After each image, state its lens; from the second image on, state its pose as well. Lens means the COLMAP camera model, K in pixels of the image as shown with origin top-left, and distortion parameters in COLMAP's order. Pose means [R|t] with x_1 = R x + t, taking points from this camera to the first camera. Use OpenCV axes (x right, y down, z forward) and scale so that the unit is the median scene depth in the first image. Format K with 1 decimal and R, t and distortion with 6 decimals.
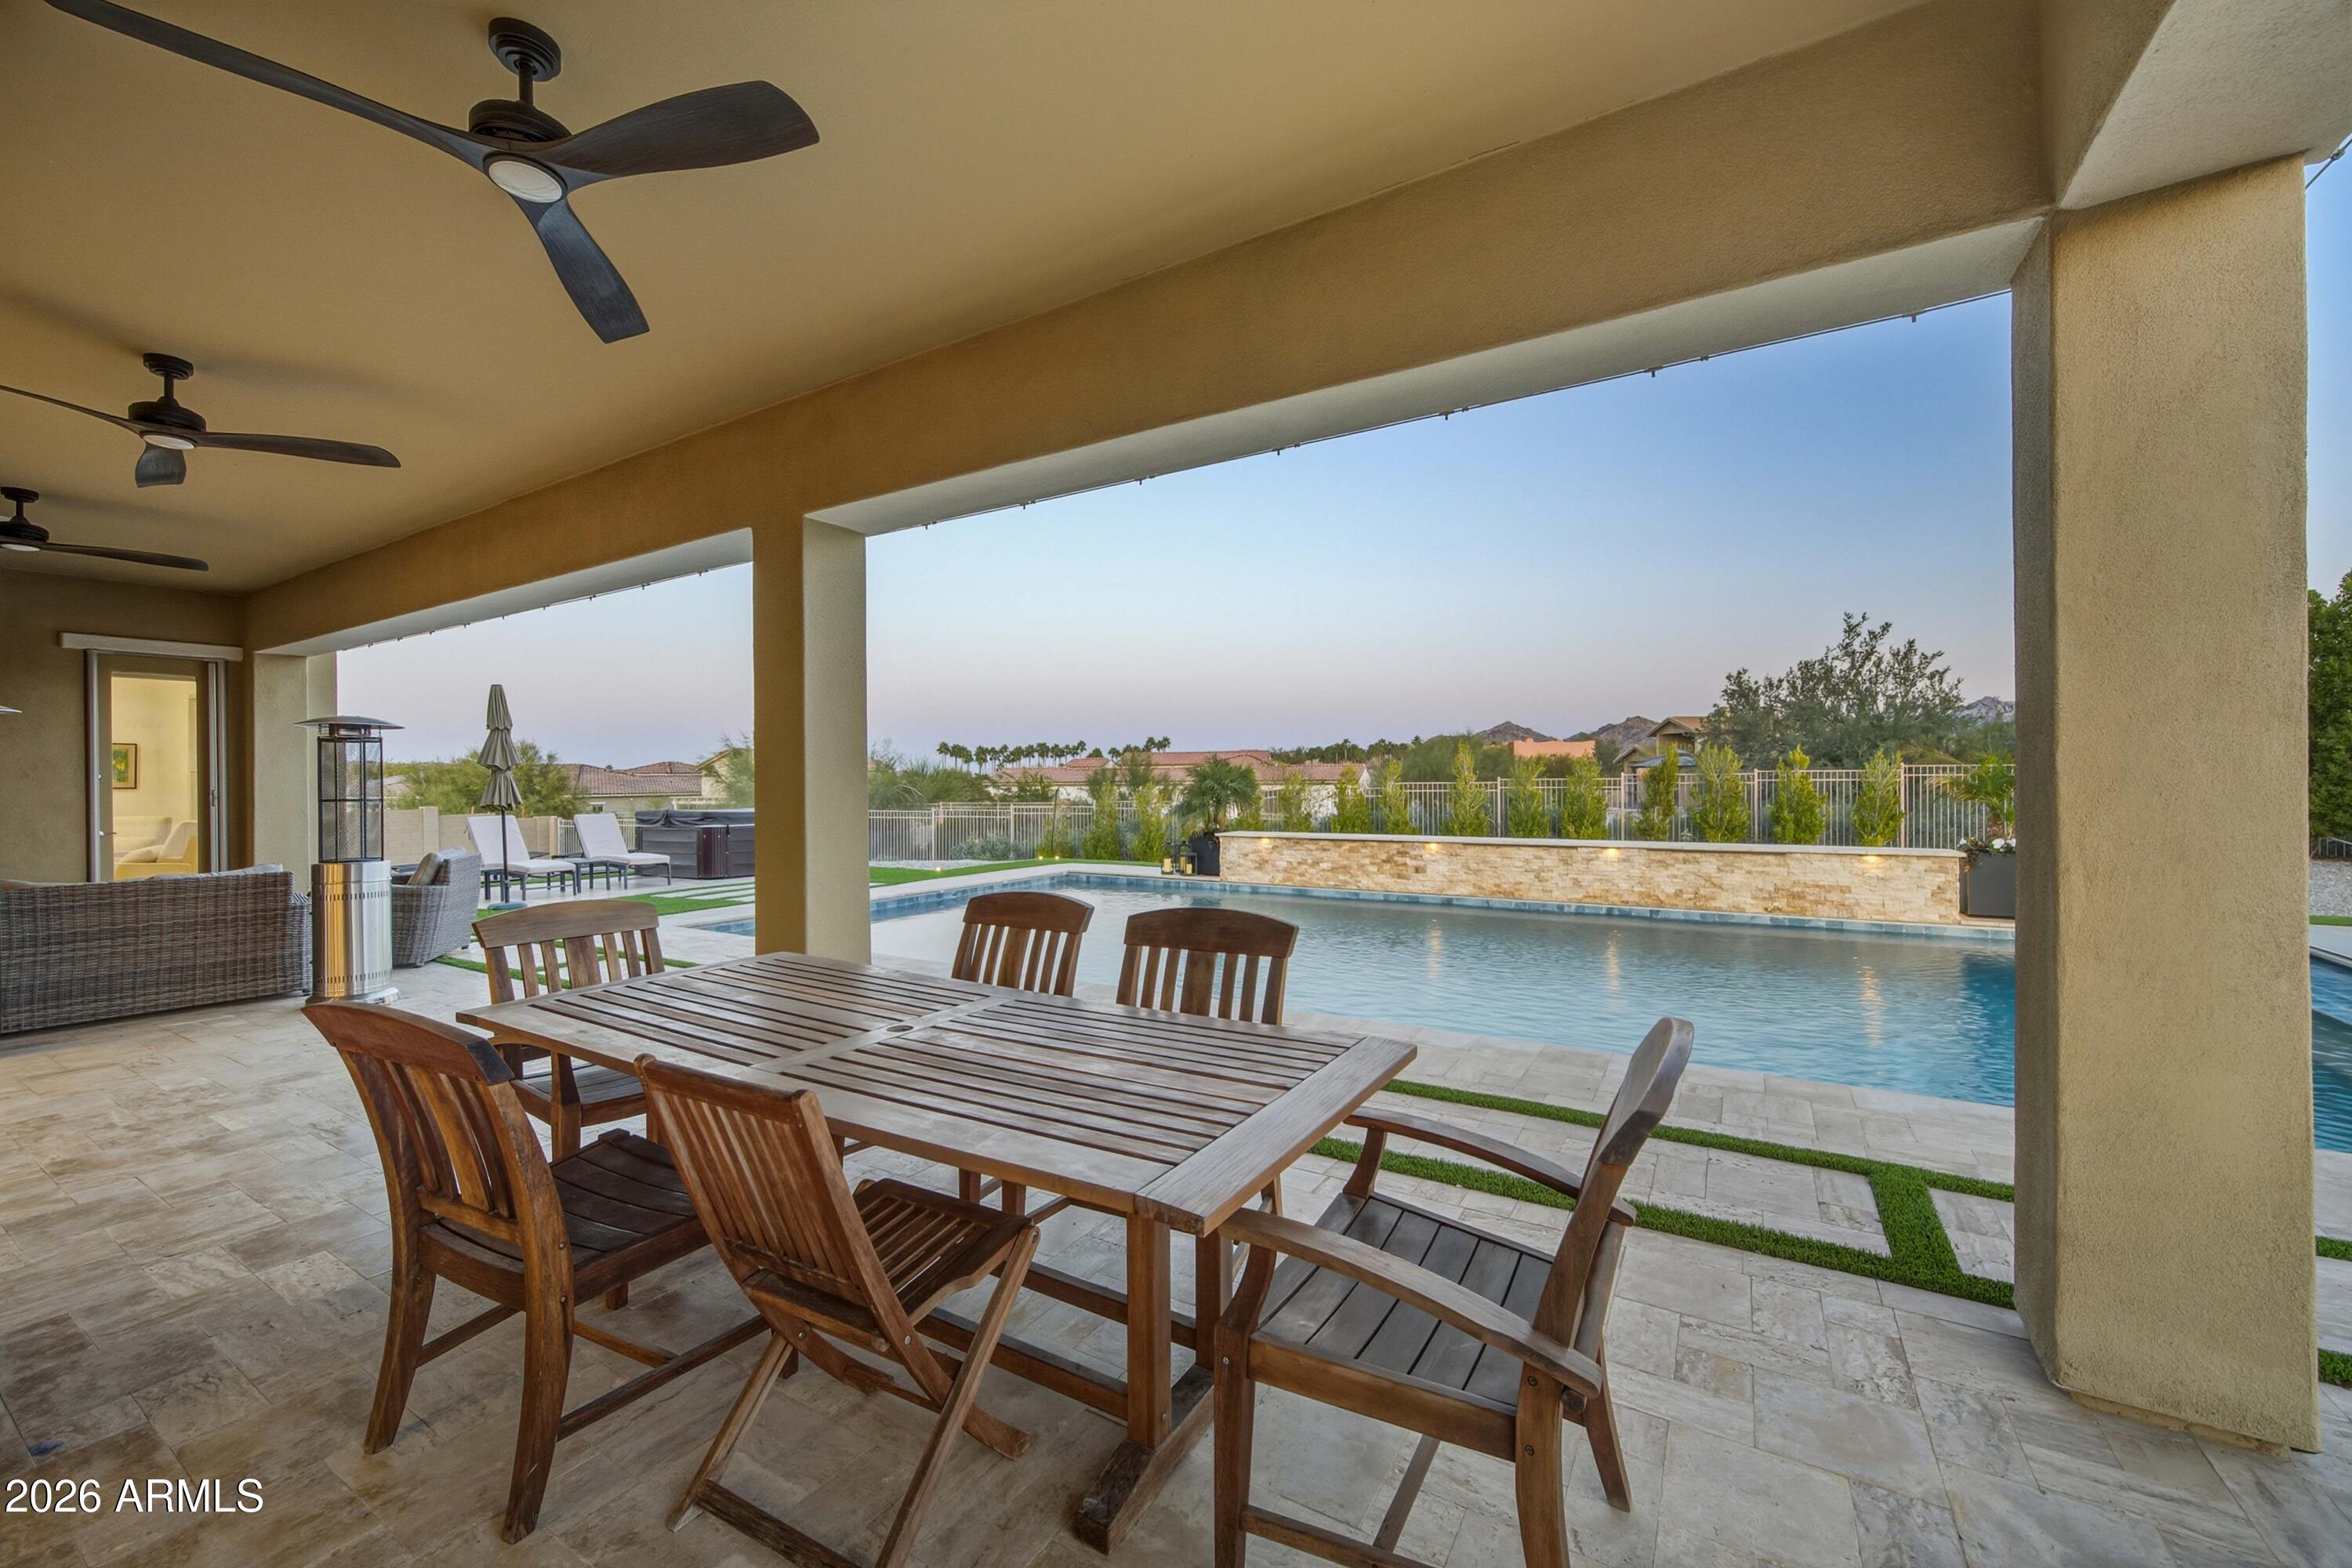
lens RADIAL K [[923.9, 0, 1163.8], [0, 923.9, 777.0], [0, 0, 1]] dist [0.001519, 0.000415]
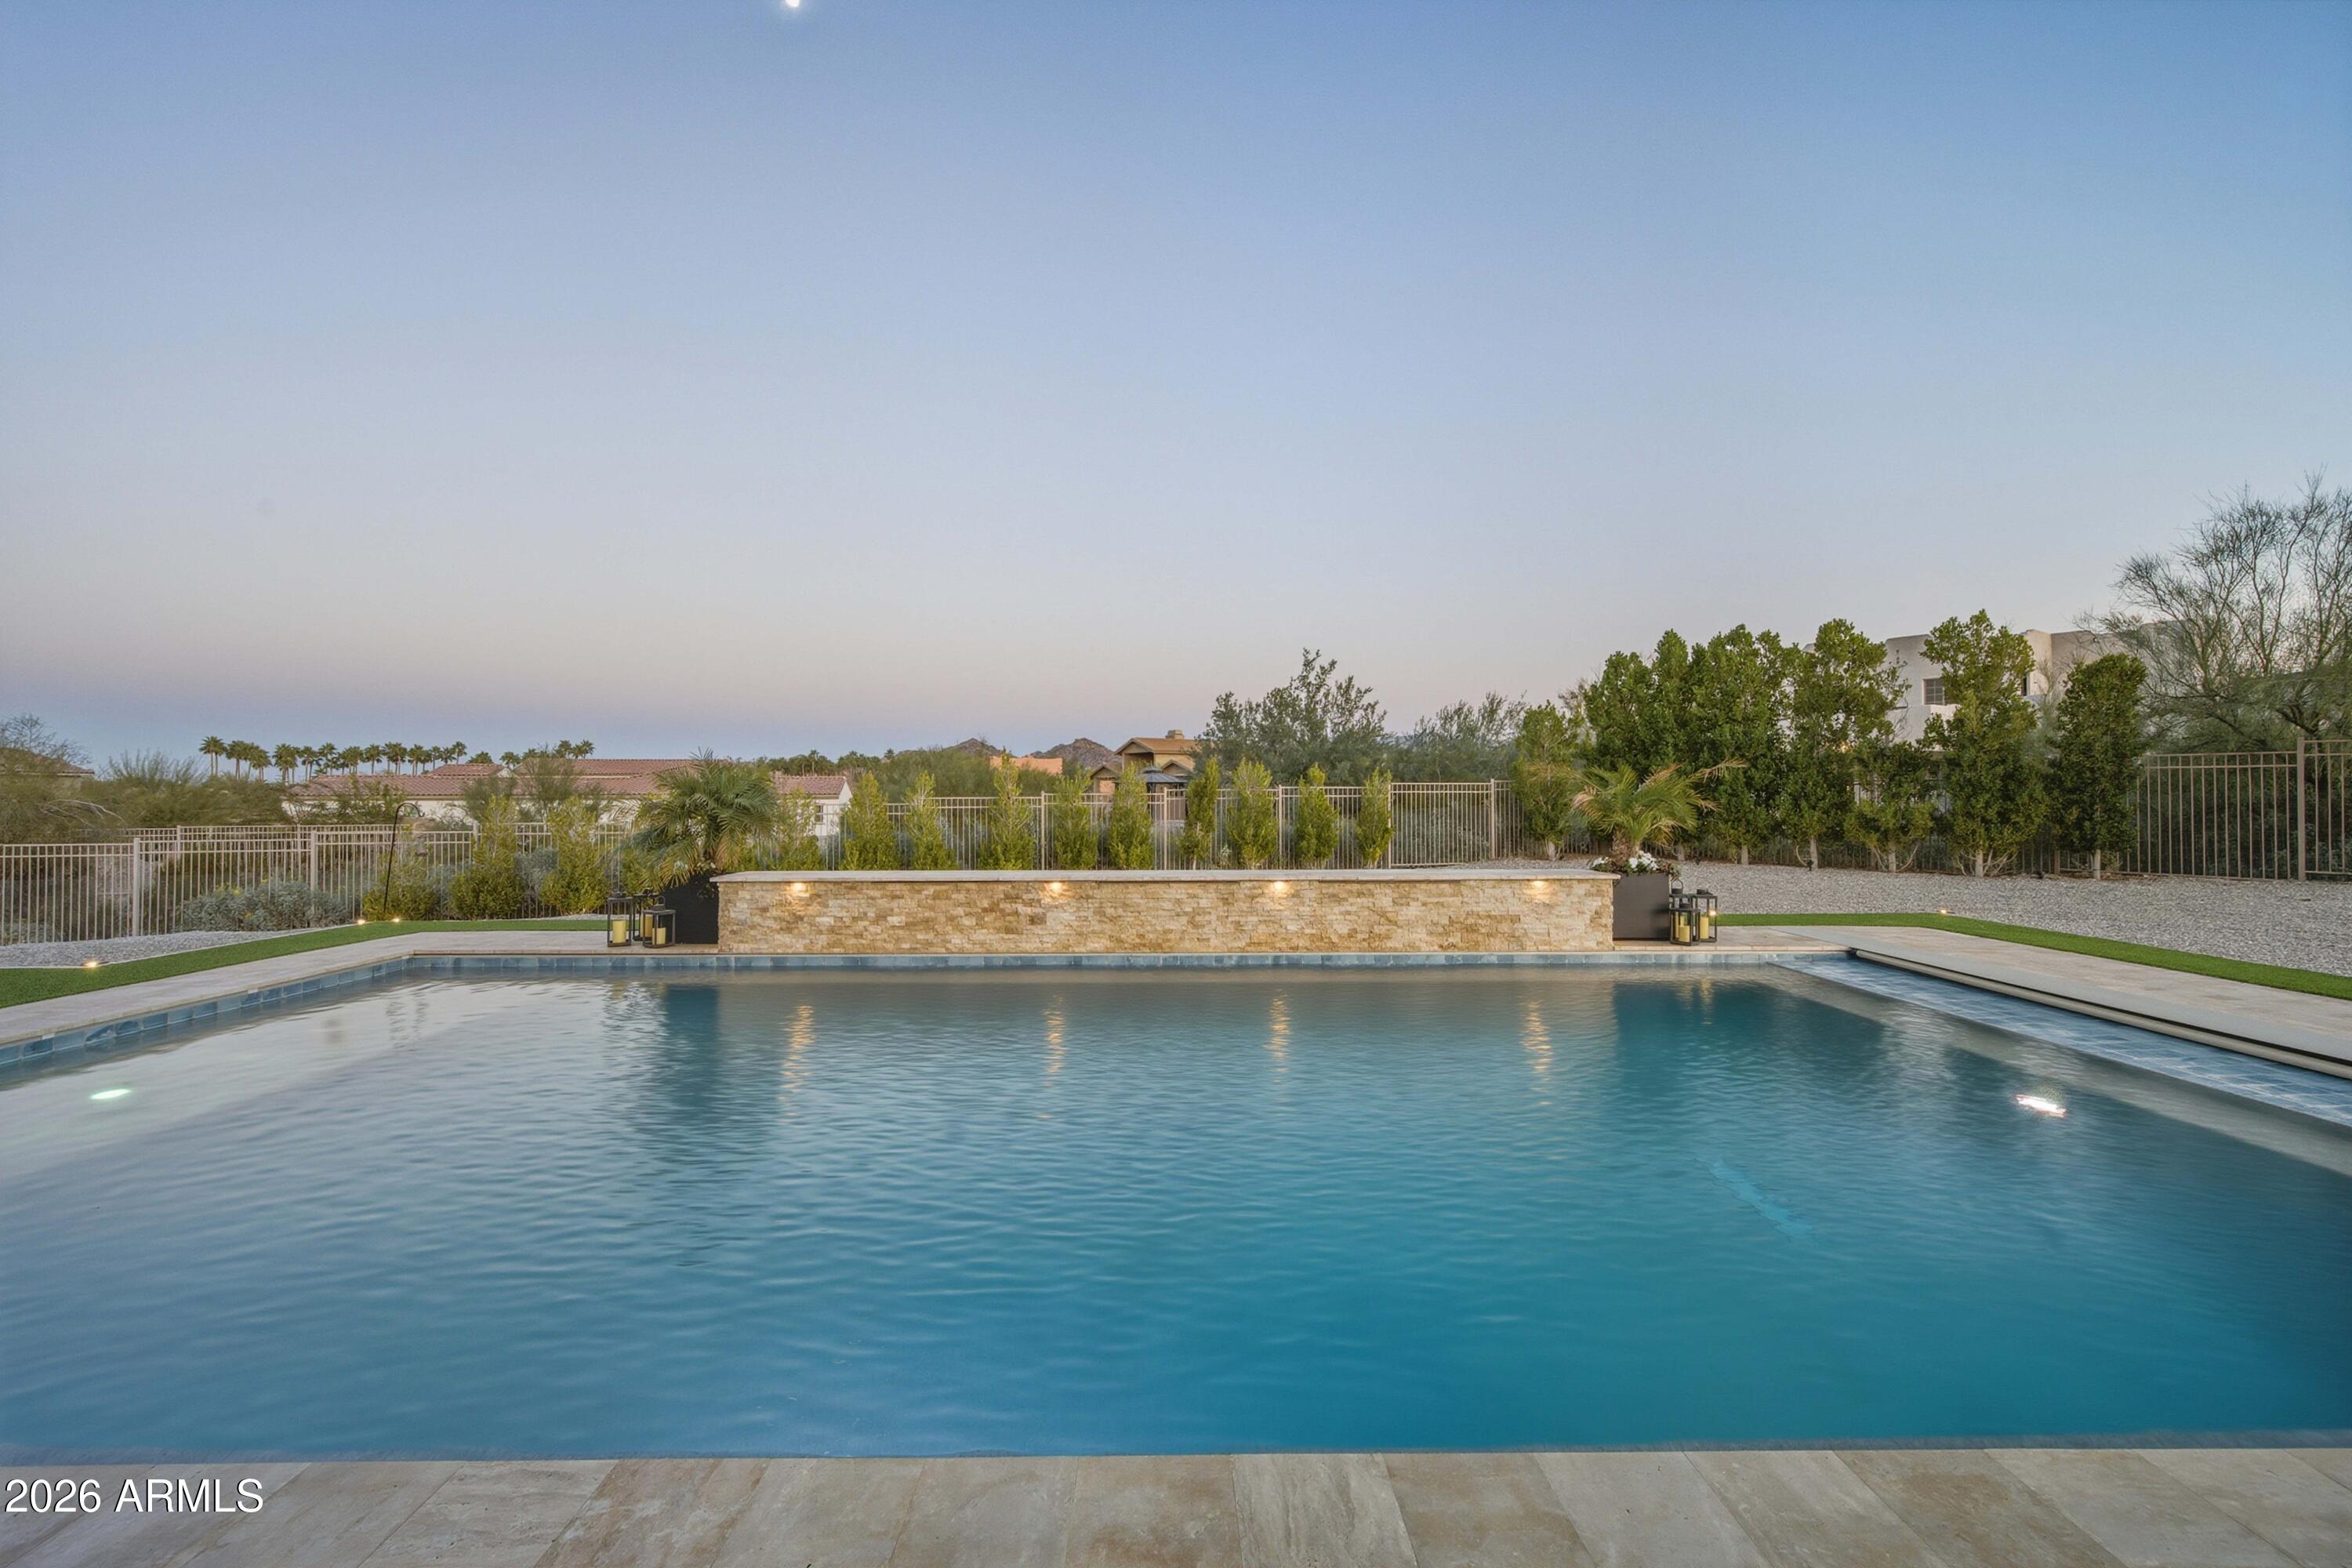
lens RADIAL K [[923.9, 0, 1164.9], [0, 923.9, 787.4], [0, 0, 1]] dist [0.001519, 0.000415]
pose [[0.845799, 0.008659, 0.533432, -0.013239], [-0.006385, 0.999961, -0.006107, 0.000898], [-0.533464, 0.001759, 0.845821, 0.210424]]
